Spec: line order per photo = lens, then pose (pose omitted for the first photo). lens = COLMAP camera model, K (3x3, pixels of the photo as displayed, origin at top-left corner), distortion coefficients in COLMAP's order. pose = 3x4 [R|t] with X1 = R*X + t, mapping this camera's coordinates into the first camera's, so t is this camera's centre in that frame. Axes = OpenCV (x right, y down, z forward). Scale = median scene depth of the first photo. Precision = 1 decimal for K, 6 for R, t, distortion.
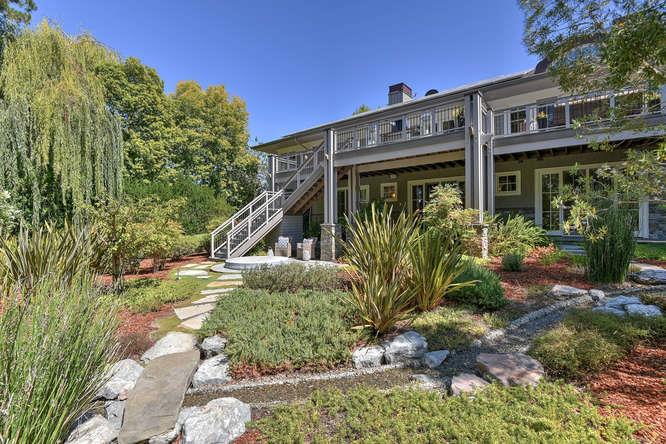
lens RADIAL K [[304.0, 0, 338.9], [0, 304.0, 225.9], [0, 0, 1]] dist [-0.024632, -0.004070]
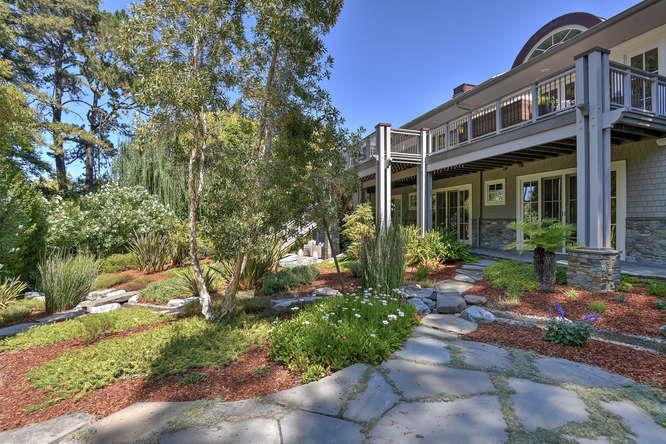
lens RADIAL K [[304.0, 0, 337.7], [0, 304.0, 220.3], [0, 0, 1]] dist [-0.024632, -0.004070]
pose [[0.844432, 0.002107, -0.535659, 0.548748], [-0.006965, 0.999951, -0.007045, -0.036776], [0.535618, 0.009680, 0.844405, -0.044903]]
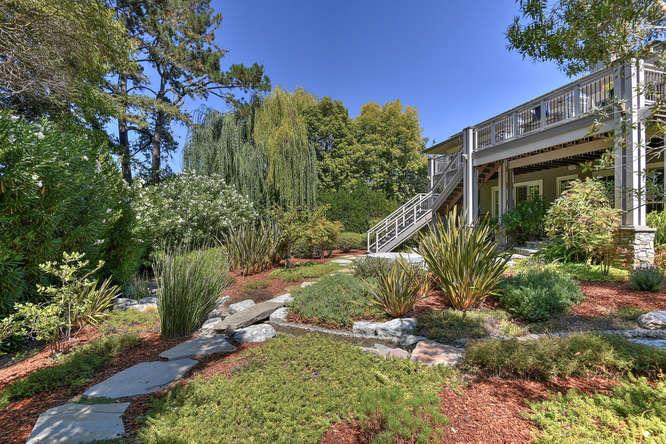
lens RADIAL K [[304.0, 0, 332.1], [0, 304.0, 222.4], [0, 0, 1]] dist [-0.024632, -0.004070]
pose [[0.780195, 0.006155, -0.625506, 0.183199], [-0.012435, 0.999907, -0.005672, -0.002502], [0.625412, 0.012203, 0.780199, -0.026402]]
